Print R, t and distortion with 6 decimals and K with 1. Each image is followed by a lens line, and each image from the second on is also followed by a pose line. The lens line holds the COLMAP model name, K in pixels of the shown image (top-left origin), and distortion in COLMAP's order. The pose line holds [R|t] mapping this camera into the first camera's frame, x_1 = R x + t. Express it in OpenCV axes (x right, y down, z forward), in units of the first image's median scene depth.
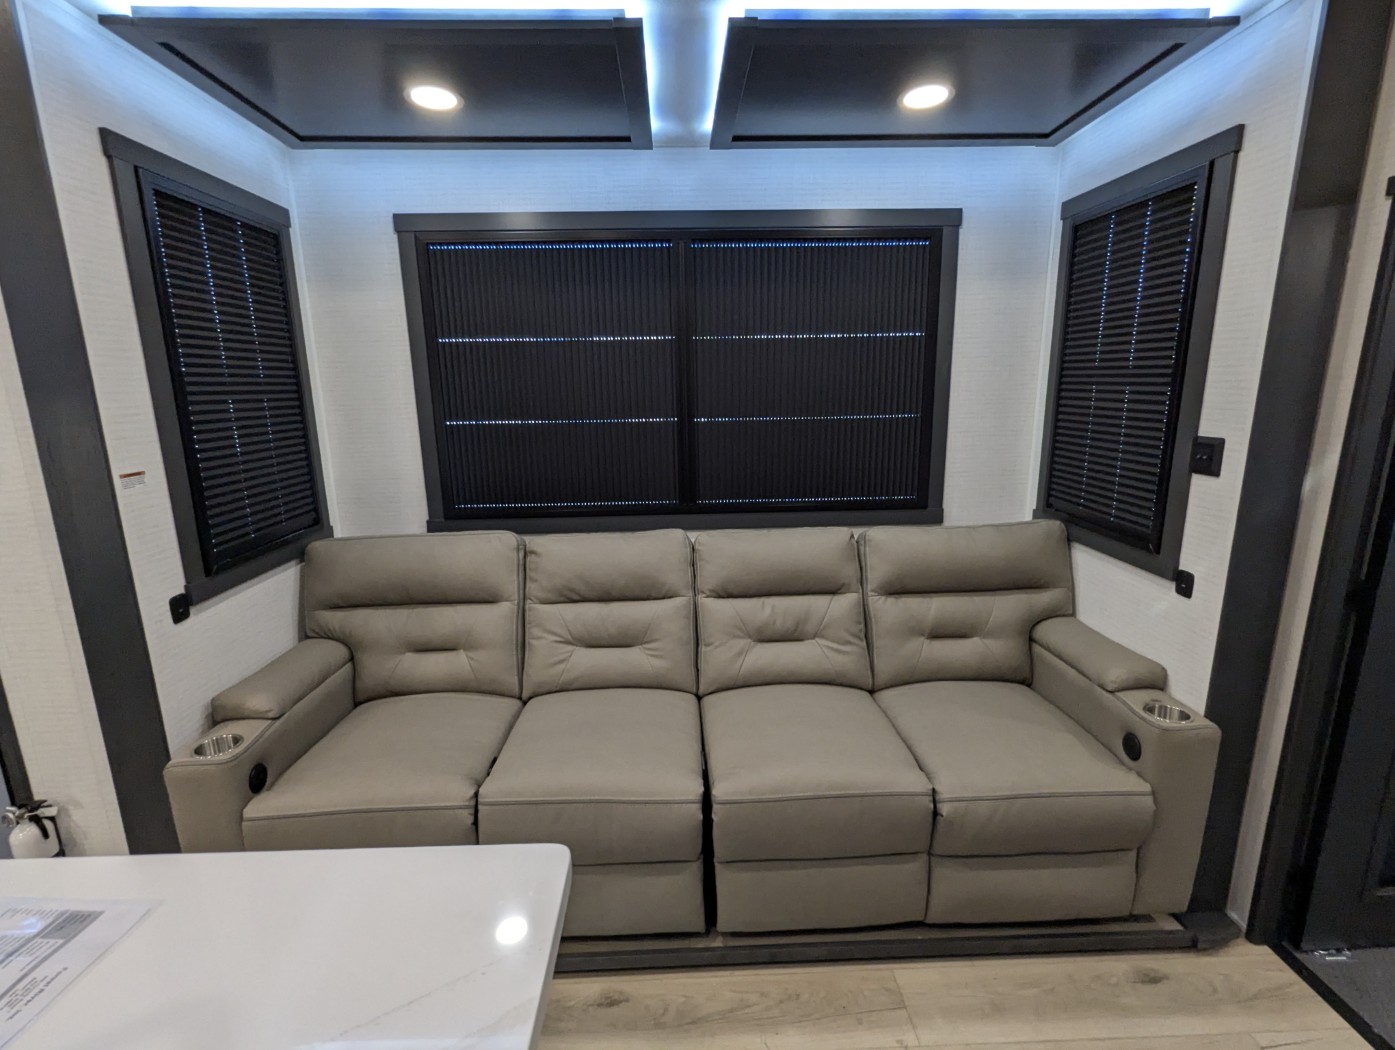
lens RADIAL K [[660.4, 0, 698.9], [0, 660.4, 524.5], [0, 0, 1]] dist [-0.002249, 0.002464]
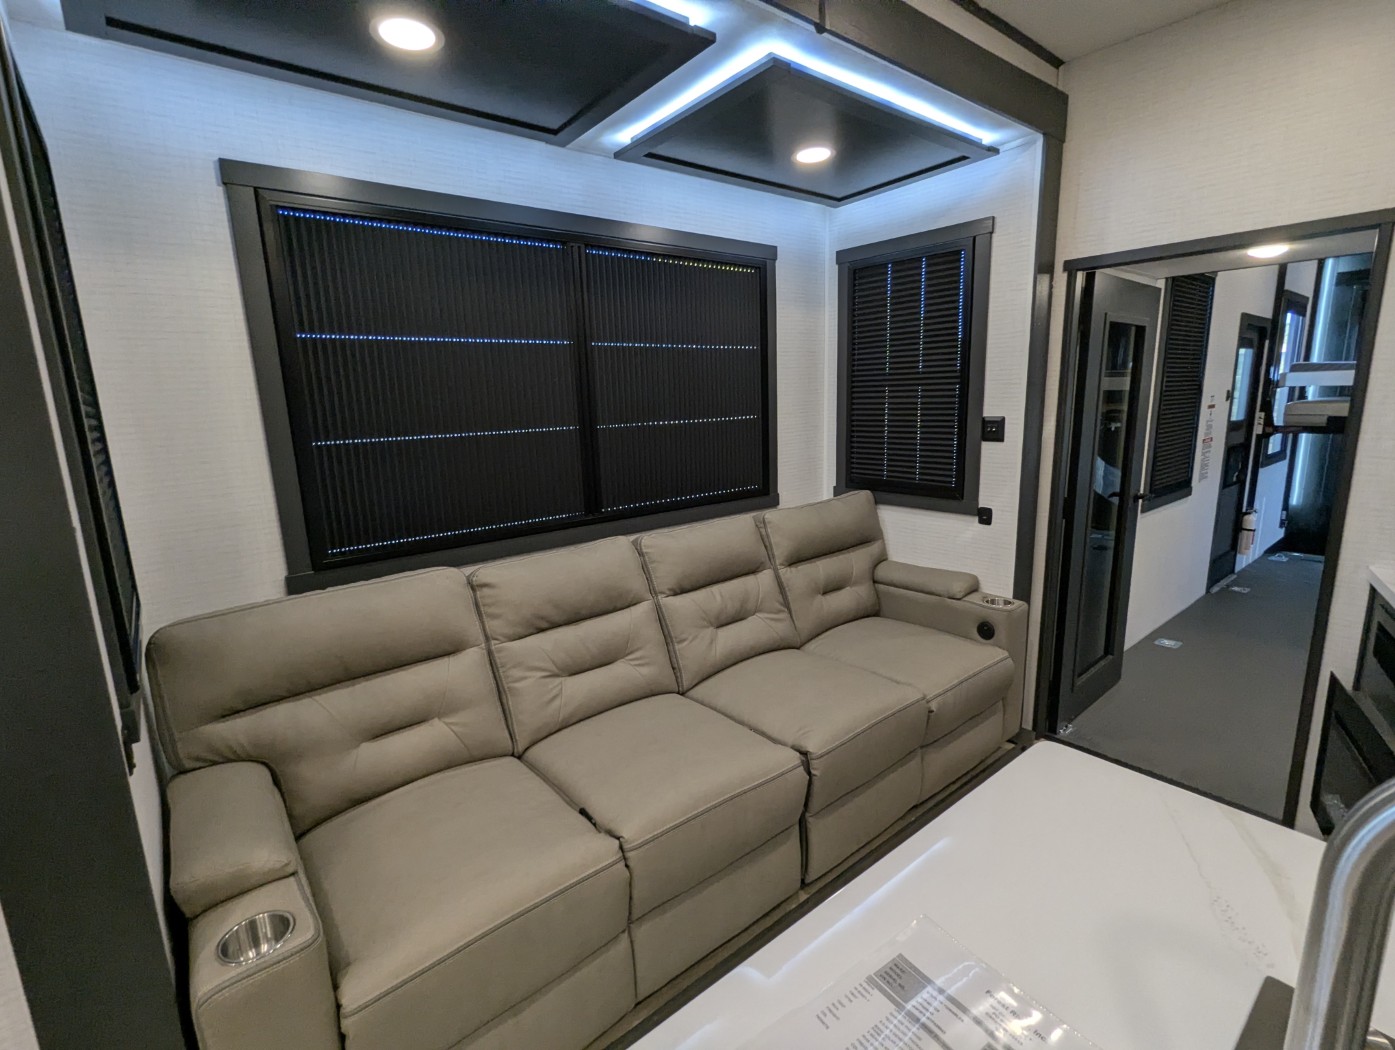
lens RADIAL K [[660.4, 0, 692.3], [0, 660.4, 525.1], [0, 0, 1]] dist [-0.002249, 0.002464]
pose [[0.798421, -0.127387, 0.588470, -0.544538], [0.149133, 0.988748, 0.011696, -0.004879], [-0.583338, 0.078422, 0.808434, 0.149449]]
